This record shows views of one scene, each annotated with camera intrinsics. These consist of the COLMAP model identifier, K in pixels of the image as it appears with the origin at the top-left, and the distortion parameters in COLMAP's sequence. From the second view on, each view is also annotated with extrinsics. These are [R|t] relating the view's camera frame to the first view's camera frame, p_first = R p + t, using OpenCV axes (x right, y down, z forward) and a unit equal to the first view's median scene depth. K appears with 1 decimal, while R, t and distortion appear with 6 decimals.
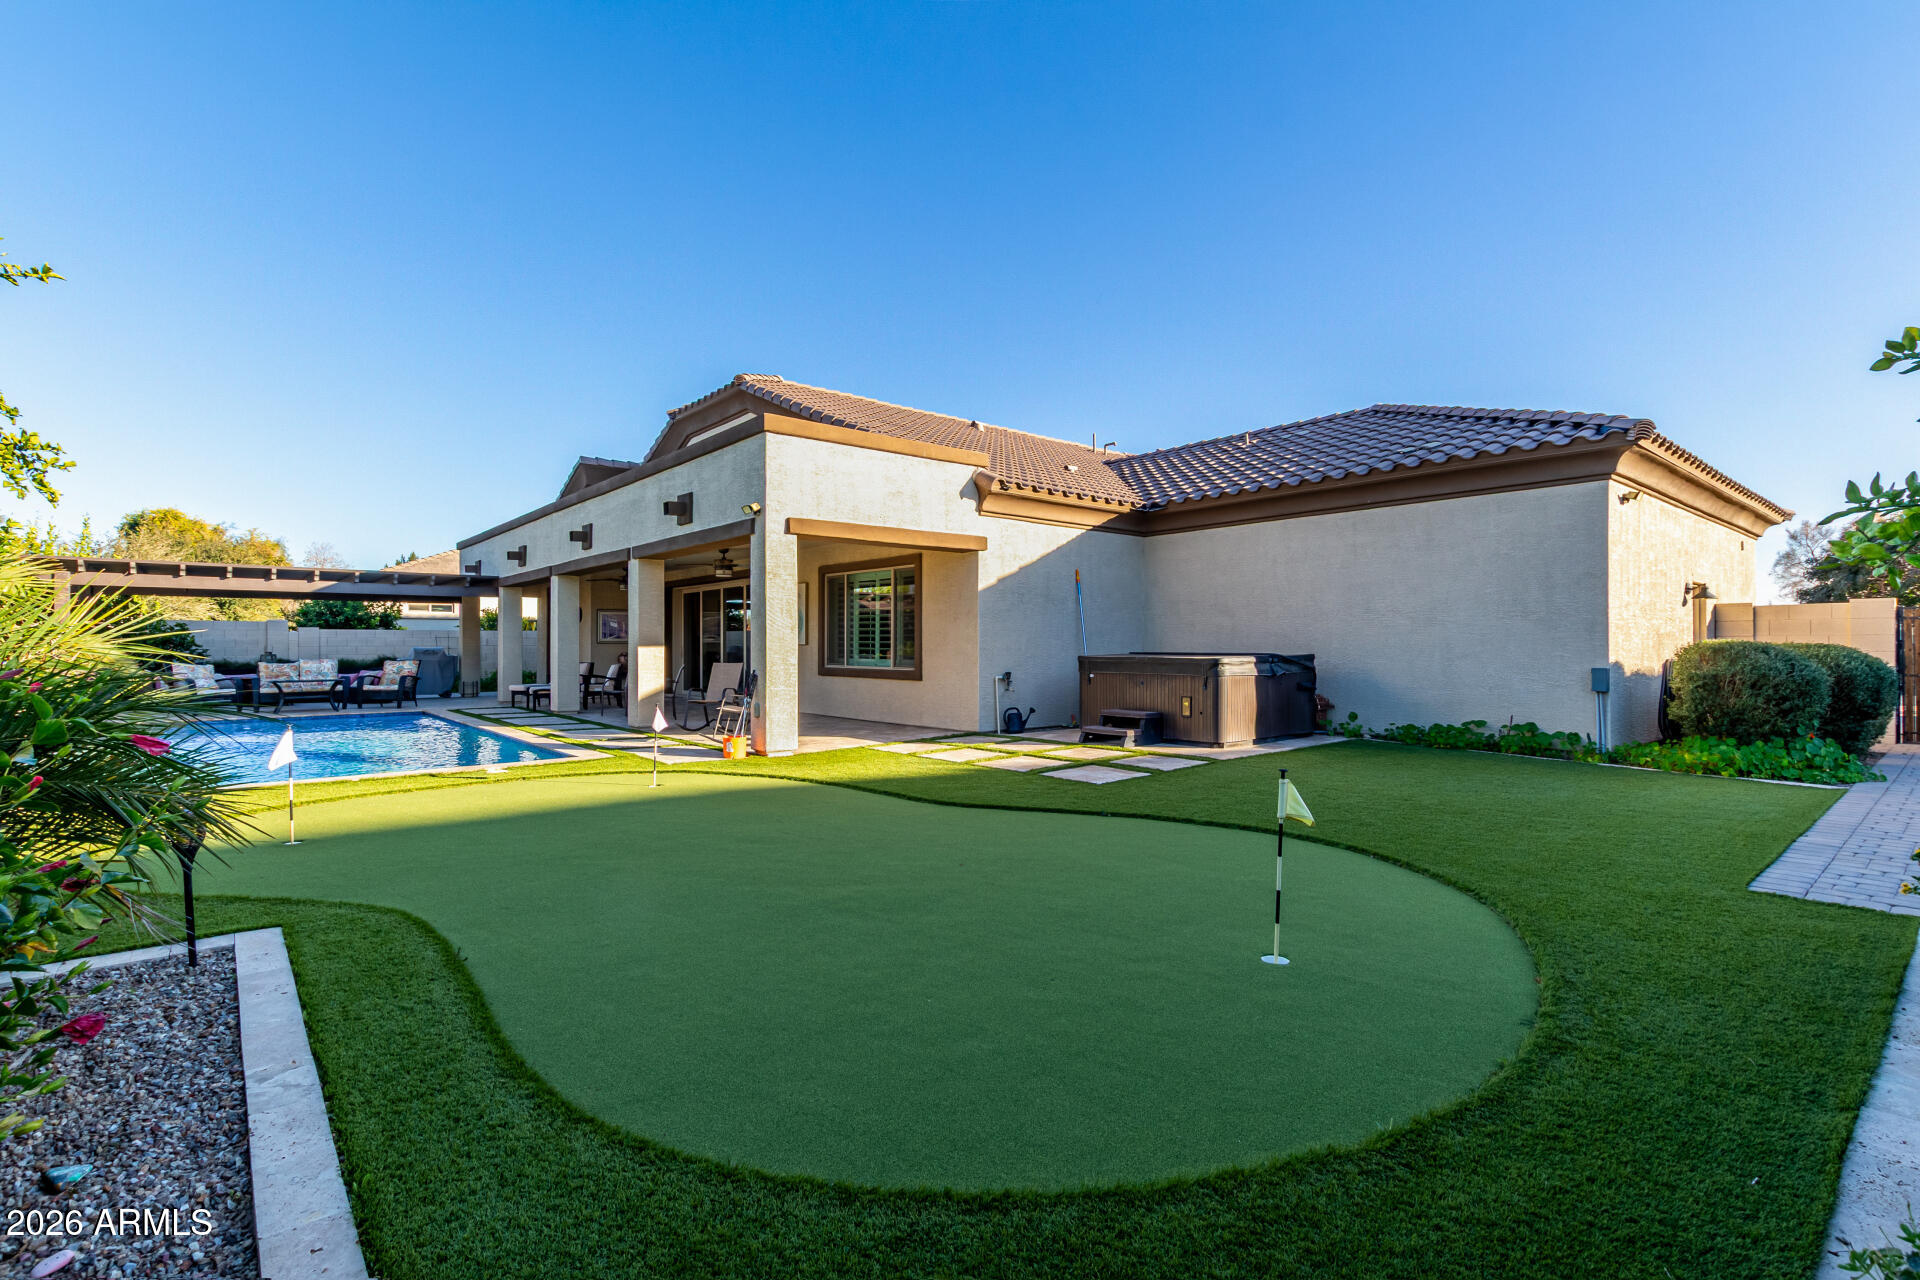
lens RADIAL K [[877.7, 0, 960.5], [0, 877.7, 642.5], [0, 0, 1]] dist [-0.000409, -0.000484]
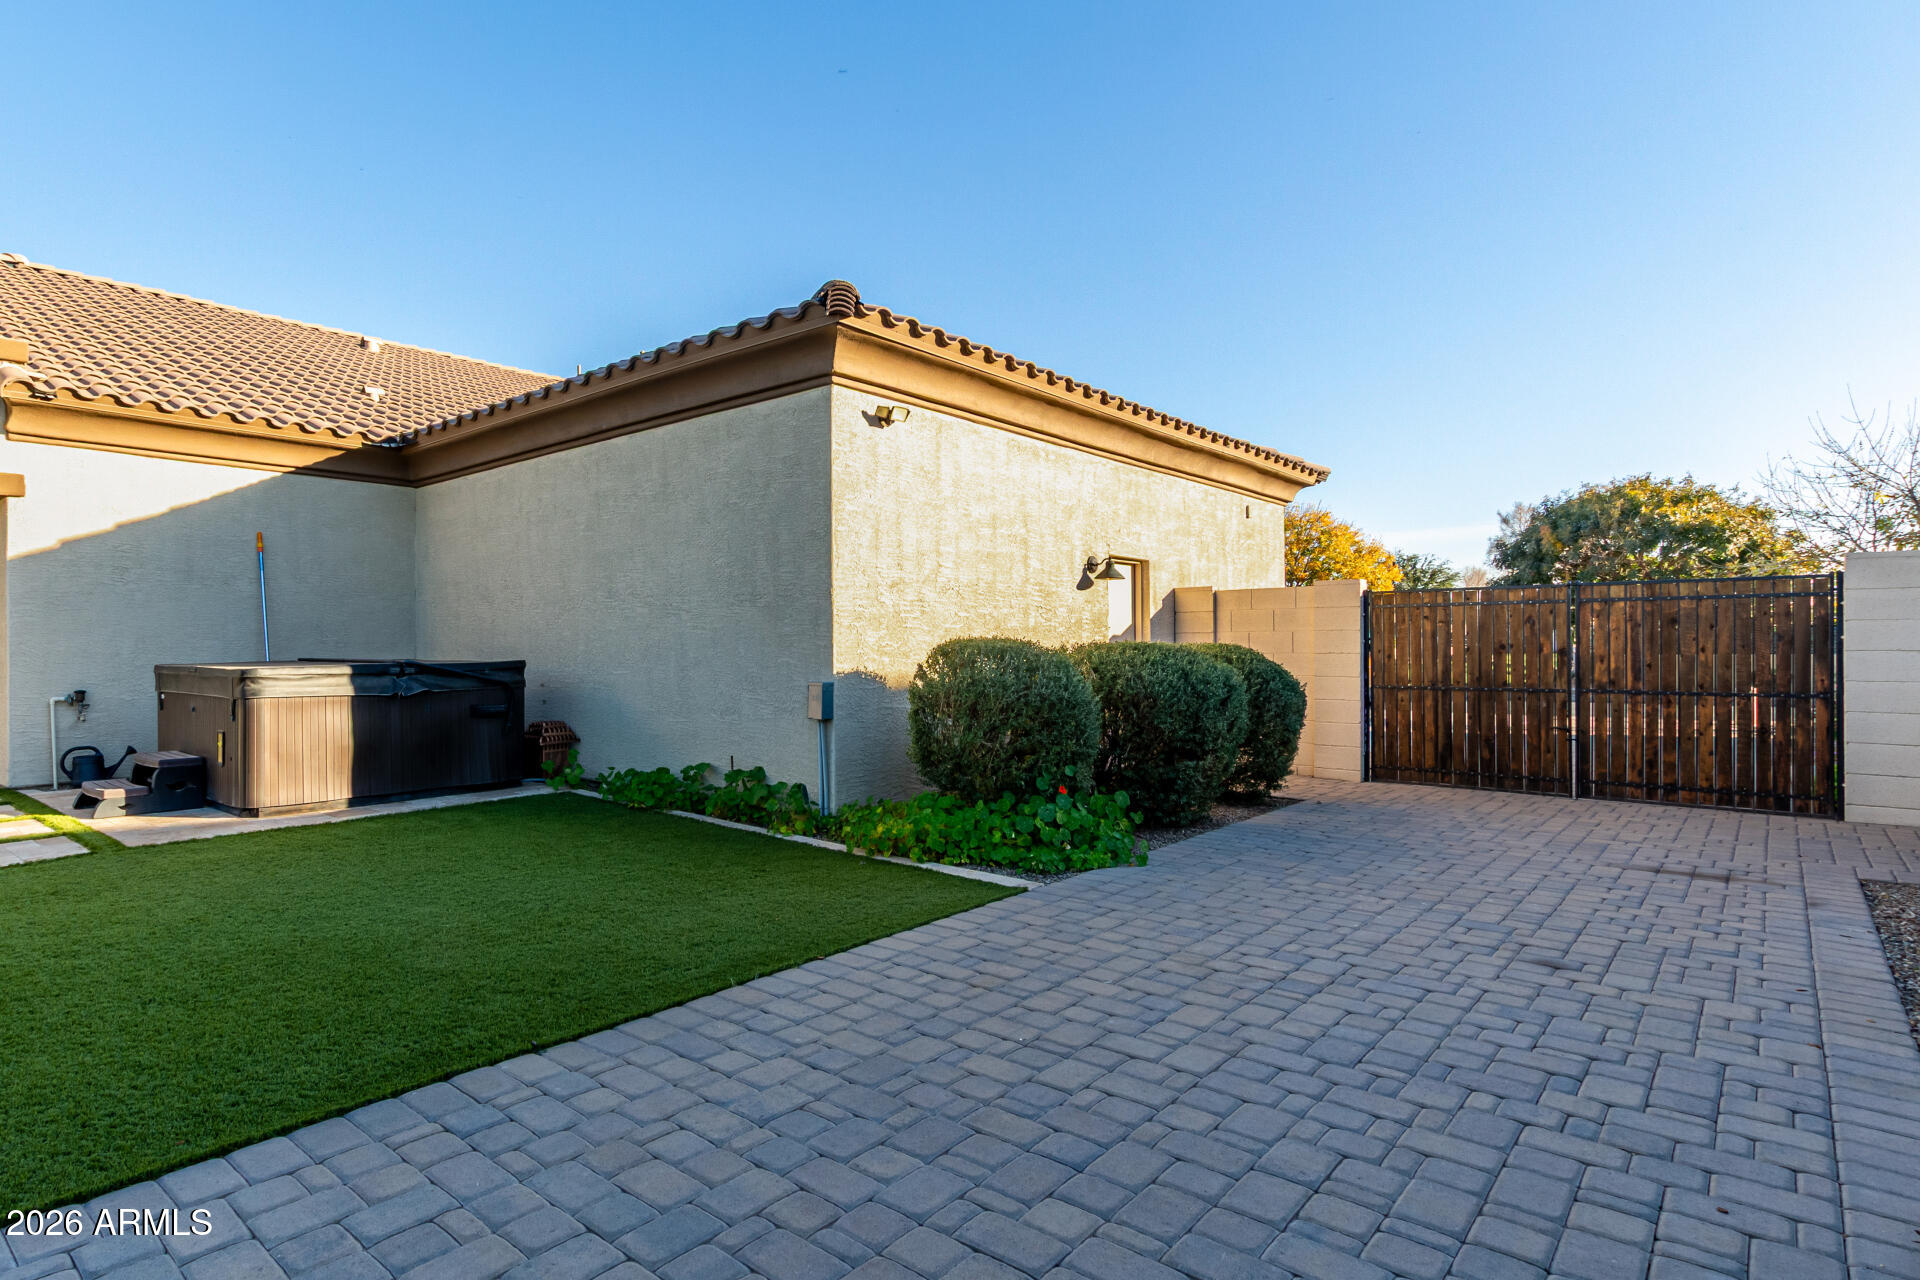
lens RADIAL K [[946.6, 0, 957.1], [0, 946.6, 637.0], [0, 0, 1]] dist [-0.001573, 0.000251]
pose [[0.992968, -0.001141, 0.118377, 0.561069], [0.001946, 0.999976, -0.006685, 0.001010], [-0.118367, 0.006868, 0.992946, 0.234418]]
